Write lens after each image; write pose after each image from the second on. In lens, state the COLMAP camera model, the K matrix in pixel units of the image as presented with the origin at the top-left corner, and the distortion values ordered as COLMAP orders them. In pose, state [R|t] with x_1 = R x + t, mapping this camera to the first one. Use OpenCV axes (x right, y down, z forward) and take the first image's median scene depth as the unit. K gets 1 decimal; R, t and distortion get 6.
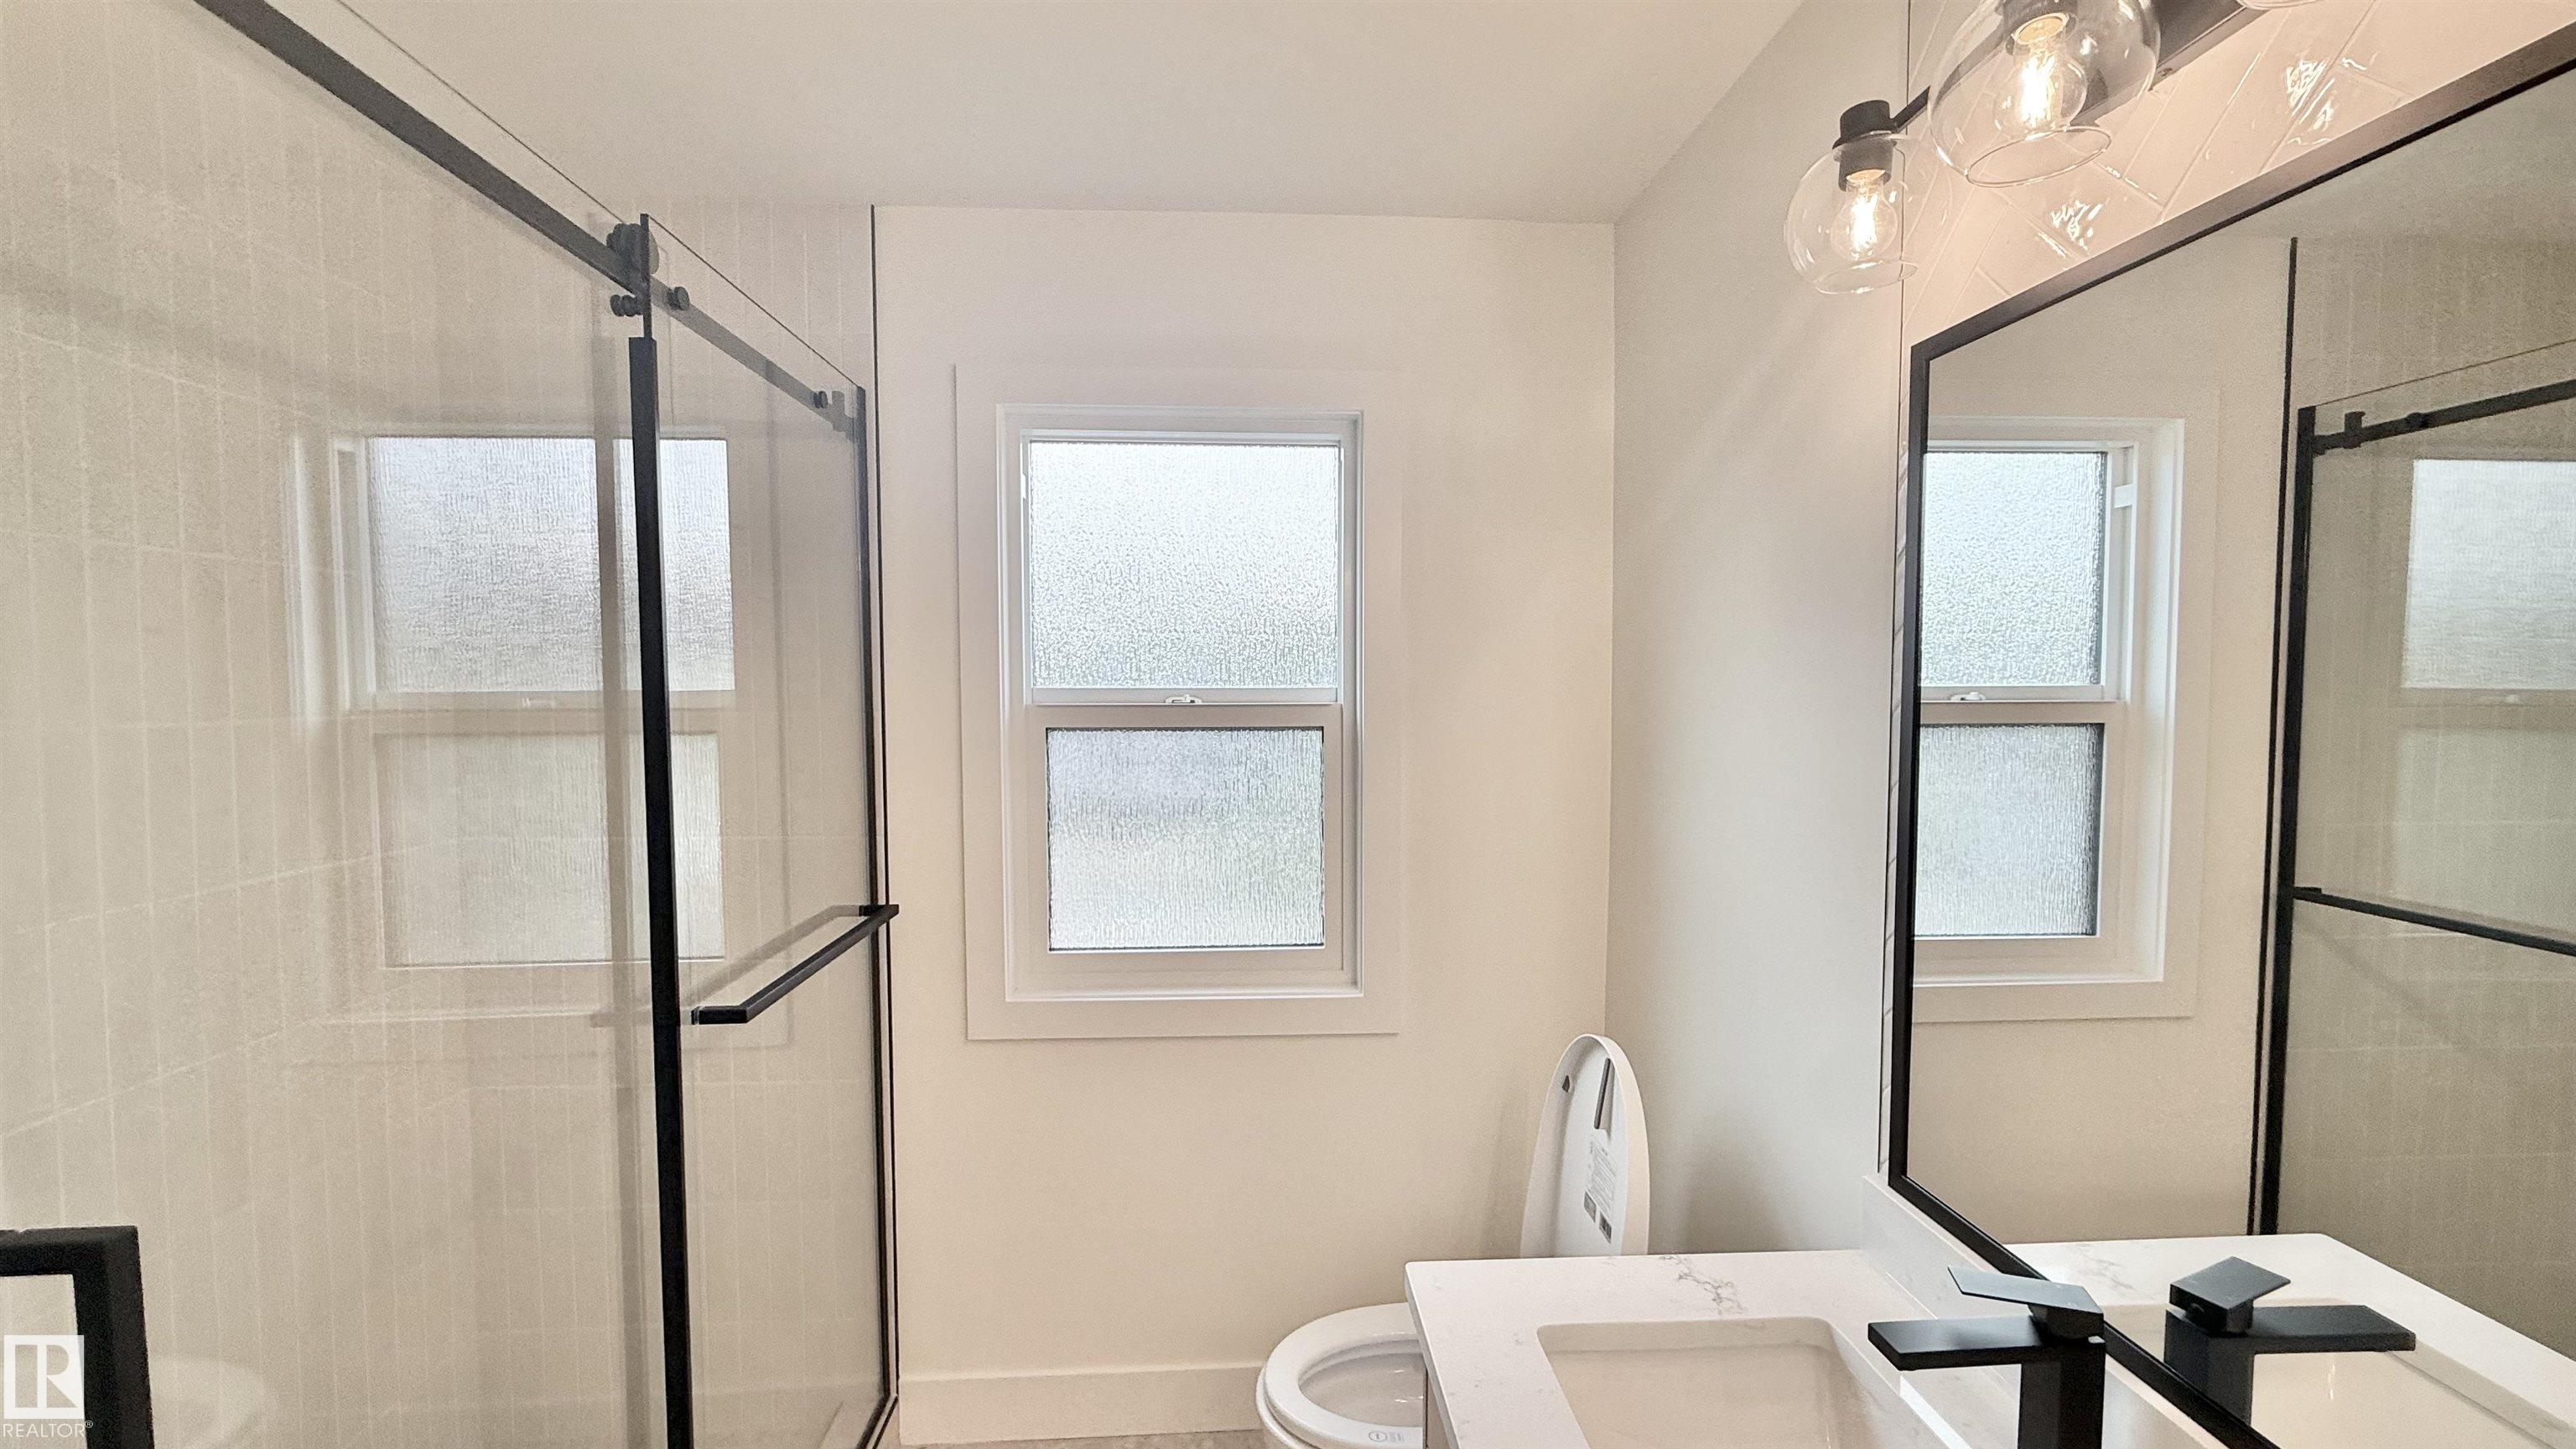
lens RADIAL K [[1020.2, 0, 1291.3], [0, 1020.2, 732.0], [0, 0, 1]] dist [0.000969, 0.000075]
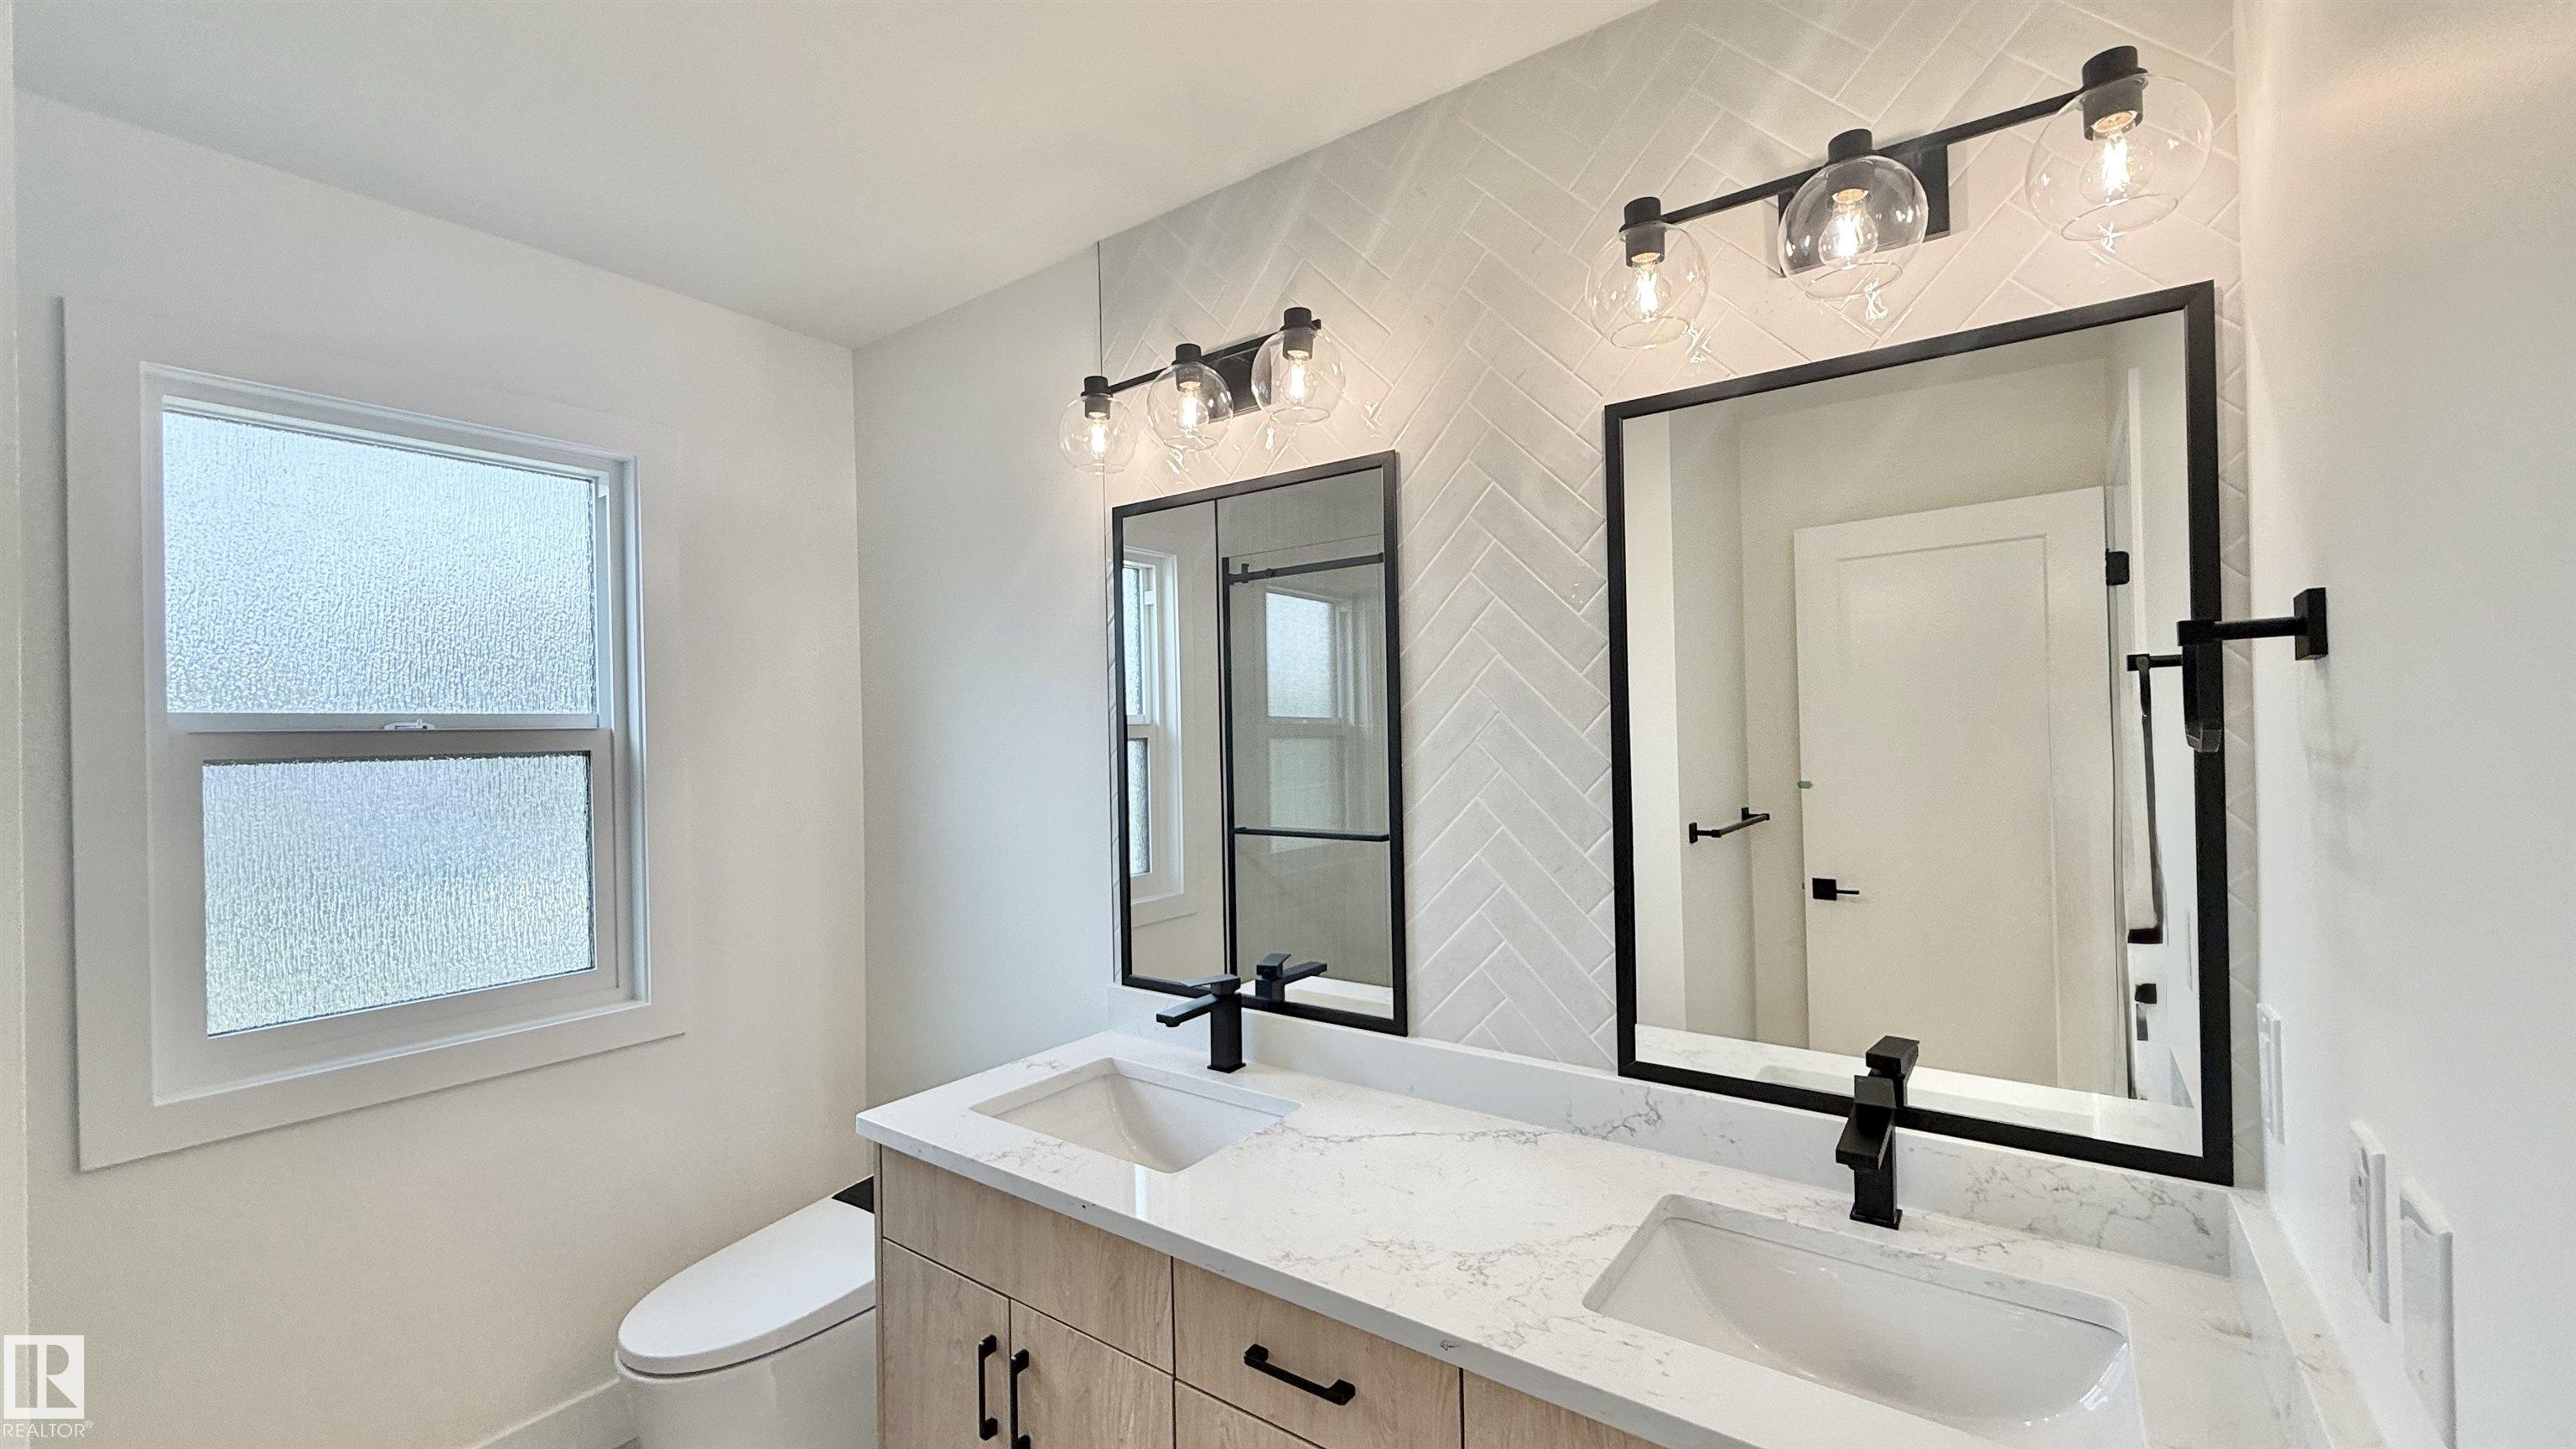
lens RADIAL K [[1020.2, 0, 1291.3], [0, 1020.2, 732.0], [0, 0, 1]] dist [0.000969, 0.000075]
pose [[0.629728, -0.012133, 0.776721, -0.326750], [0.060427, 0.997613, -0.033409, 0.053464], [-0.774462, 0.067974, 0.628958, -0.192277]]
